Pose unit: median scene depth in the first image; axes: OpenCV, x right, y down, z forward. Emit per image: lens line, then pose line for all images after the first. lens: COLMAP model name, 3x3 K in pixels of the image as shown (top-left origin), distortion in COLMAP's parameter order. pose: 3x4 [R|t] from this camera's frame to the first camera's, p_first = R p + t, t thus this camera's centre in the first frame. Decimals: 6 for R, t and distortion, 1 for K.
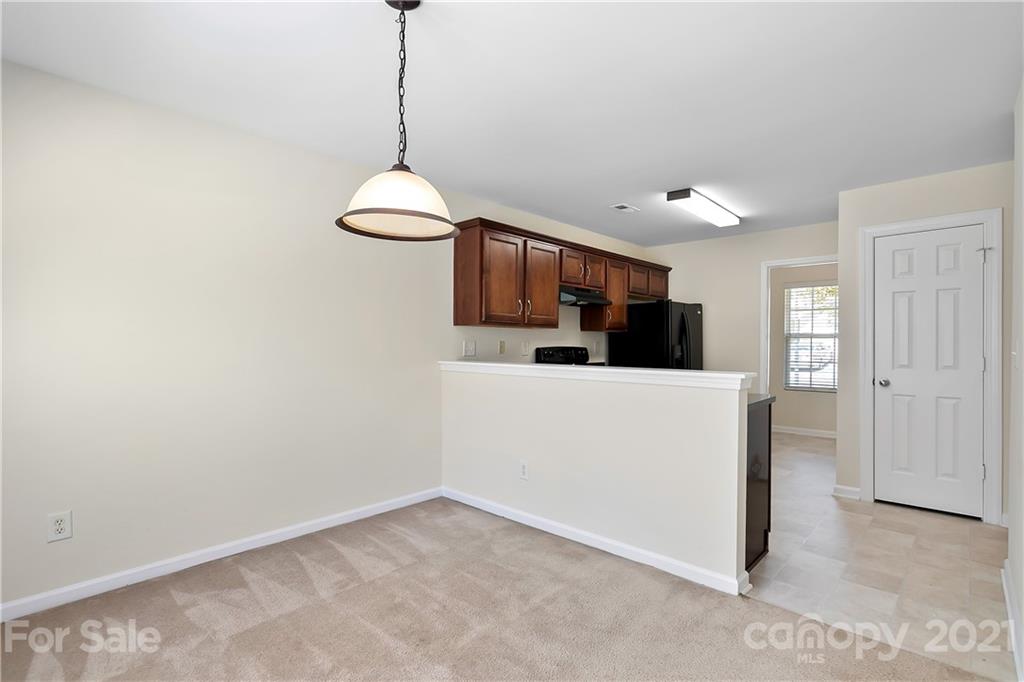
lens RADIAL K [[485.3, 0, 512.0], [0, 485.3, 341.0], [0, 0, 1]] dist [-0.001034, -0.000065]
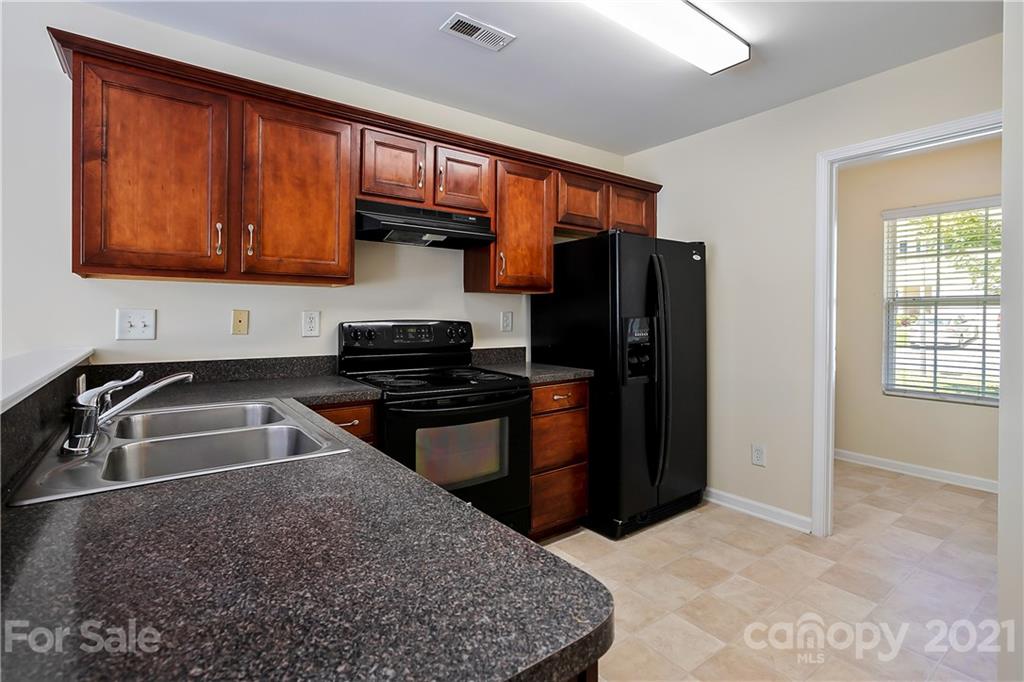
lens RADIAL K [[484.7, 0, 504.3], [0, 484.7, 315.2], [0, 0, 1]] dist [0.001007, 0.001299]
pose [[0.982186, 0.001559, -0.187906, 0.291542], [-0.000449, 0.999982, 0.005949, 0.003057], [0.187912, -0.005758, 0.982169, 0.444979]]
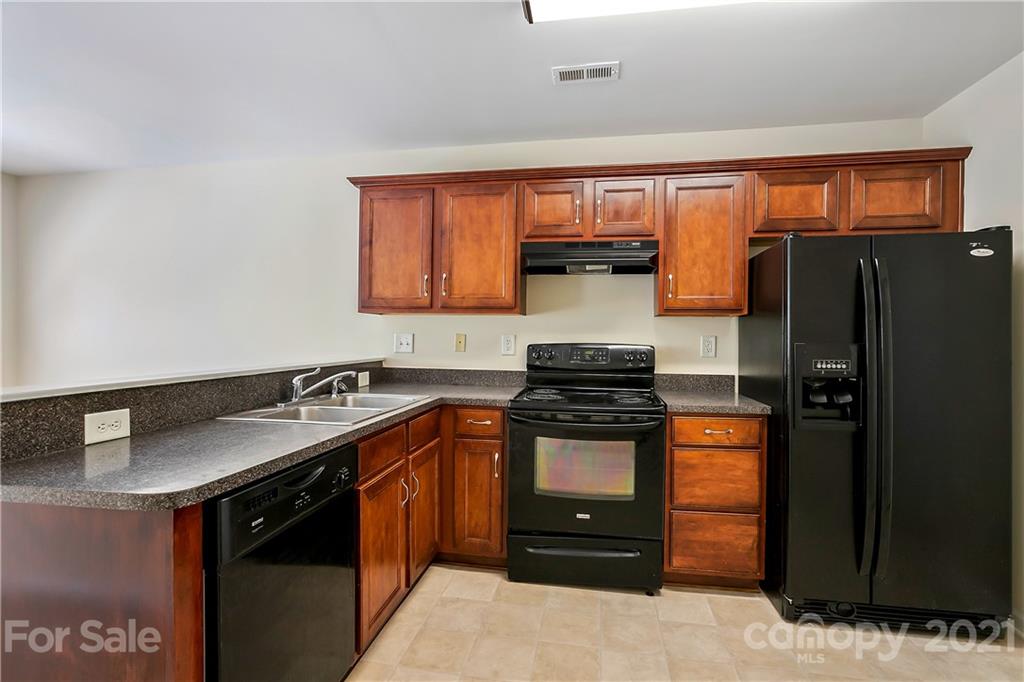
lens RADIAL K [[475.1, 0, 527.0], [0, 475.1, 335.8], [0, 0, 1]] dist [-0.002142, 0.000298]
pose [[0.568413, 0.000019, -0.822743, 0.509246], [-0.003525, 0.999991, -0.002412, 0.004423], [0.822736, 0.004271, 0.568408, 0.556176]]
